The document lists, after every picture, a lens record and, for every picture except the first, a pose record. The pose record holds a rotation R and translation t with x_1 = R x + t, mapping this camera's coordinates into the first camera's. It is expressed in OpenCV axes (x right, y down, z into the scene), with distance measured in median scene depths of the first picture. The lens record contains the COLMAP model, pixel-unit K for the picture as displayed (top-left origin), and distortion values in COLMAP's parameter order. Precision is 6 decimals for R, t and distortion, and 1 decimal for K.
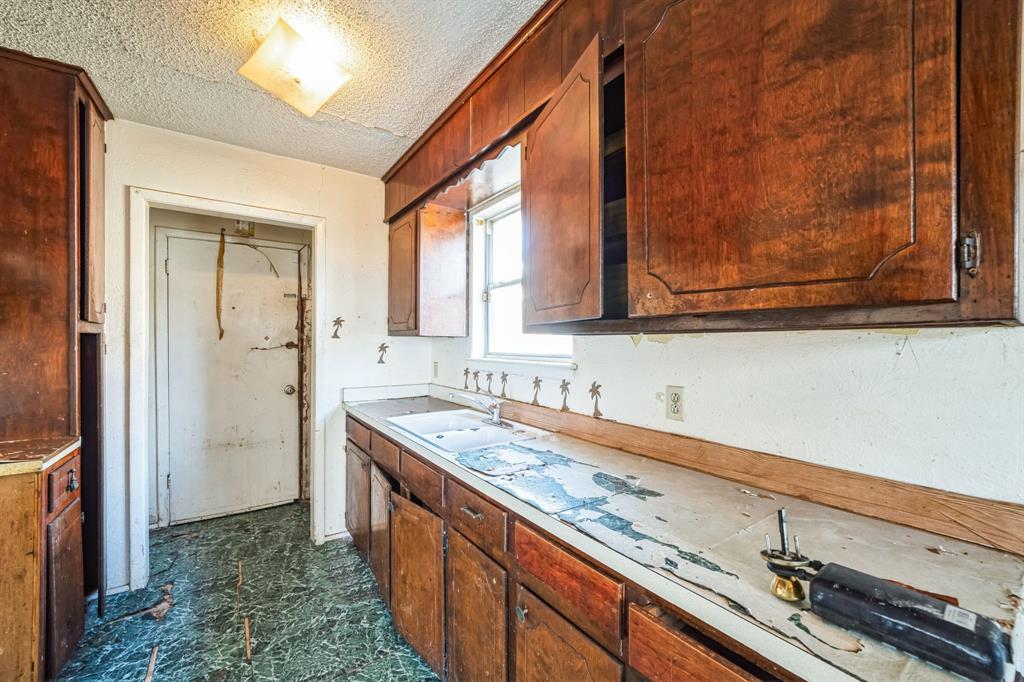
lens RADIAL K [[411.4, 0, 512.0], [0, 411.4, 341.0], [0, 0, 1]] dist [-0.000062, -0.000031]
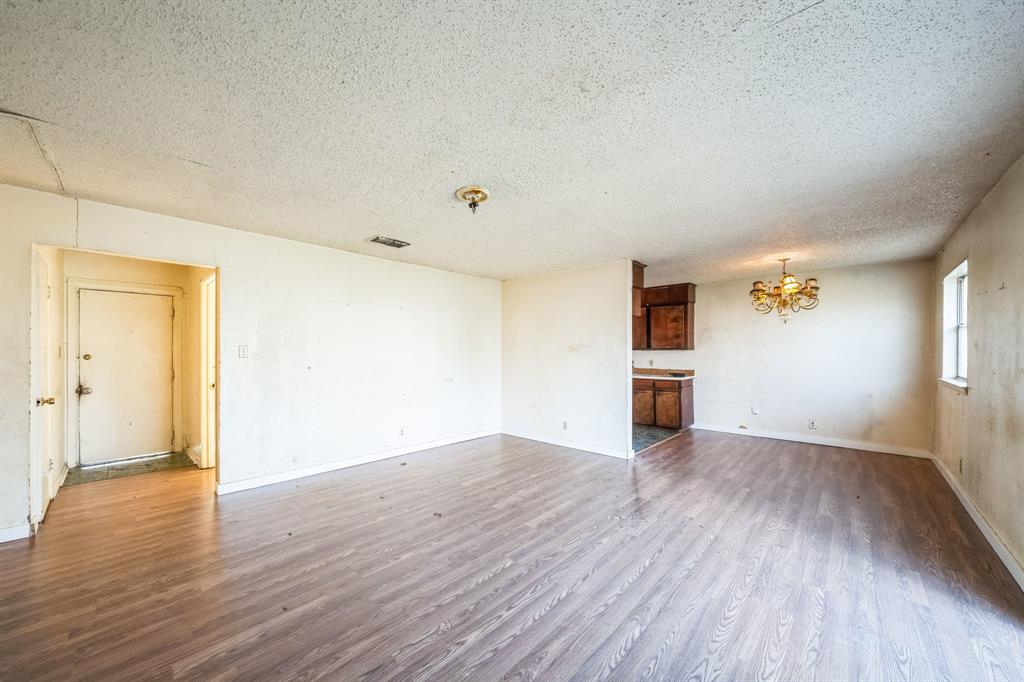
lens RADIAL K [[380.4, 0, 521.2], [0, 380.4, 340.2], [0, 0, 1]] dist [0.001211, 0.000014]
pose [[0.972410, 0.000051, 0.233277, -1.415560], [0.004084, 0.999843, -0.017241, -0.039488], [-0.233241, 0.017718, 0.972257, -2.018092]]
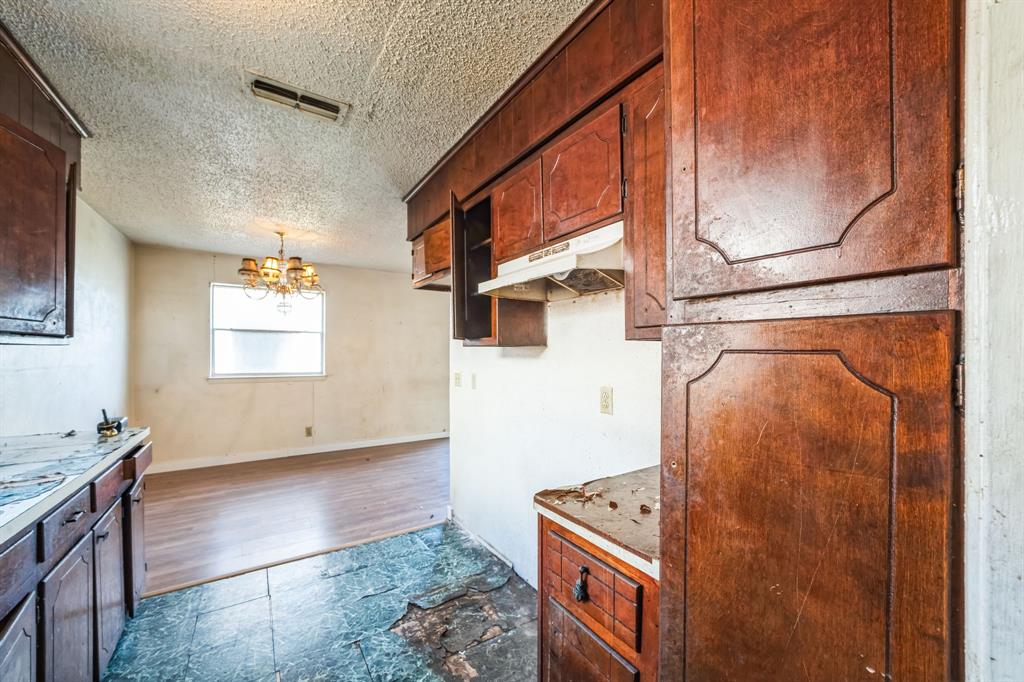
lens RADIAL K [[380.4, 0, 521.2], [0, 380.4, 340.2], [0, 0, 1]] dist [0.001211, 0.000014]
pose [[-0.999974, -0.006822, 0.002177, -0.636469], [-0.006894, 0.999356, -0.035224, -0.010765], [-0.001935, -0.035238, -0.999377, 1.035541]]
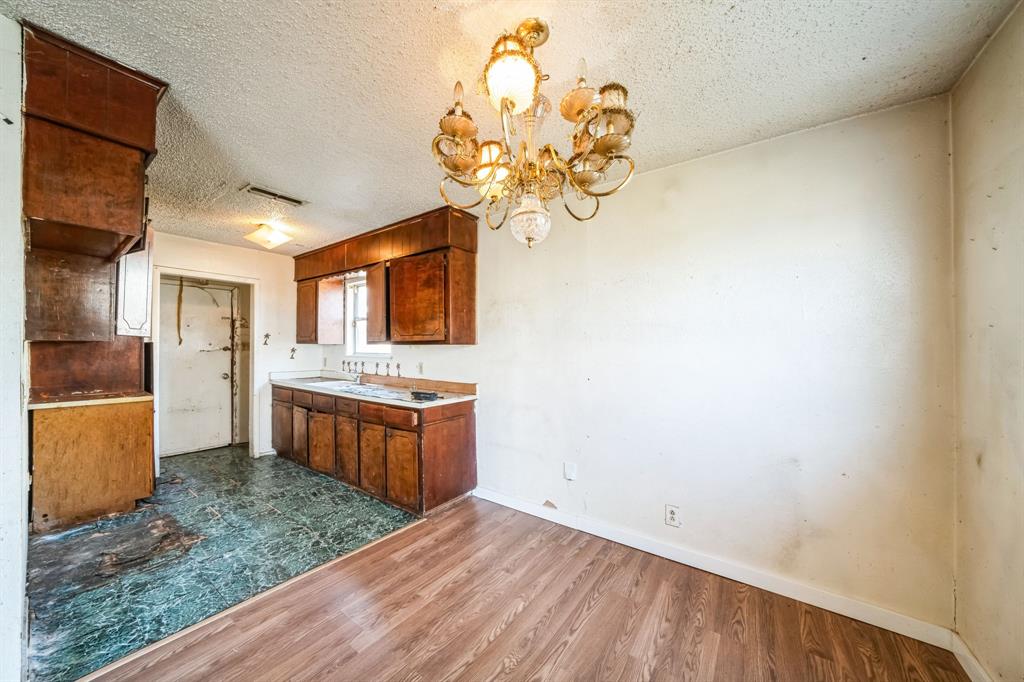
lens RADIAL K [[355.0, 0, 510.1], [0, 355.0, 351.4], [0, 0, 1]] dist [-0.017015, 0.000187]
pose [[0.946596, -0.000159, 0.322422, 0.105862], [-0.004887, 0.999878, 0.014842, -0.007297], [-0.322385, -0.015625, 0.946480, -0.930653]]
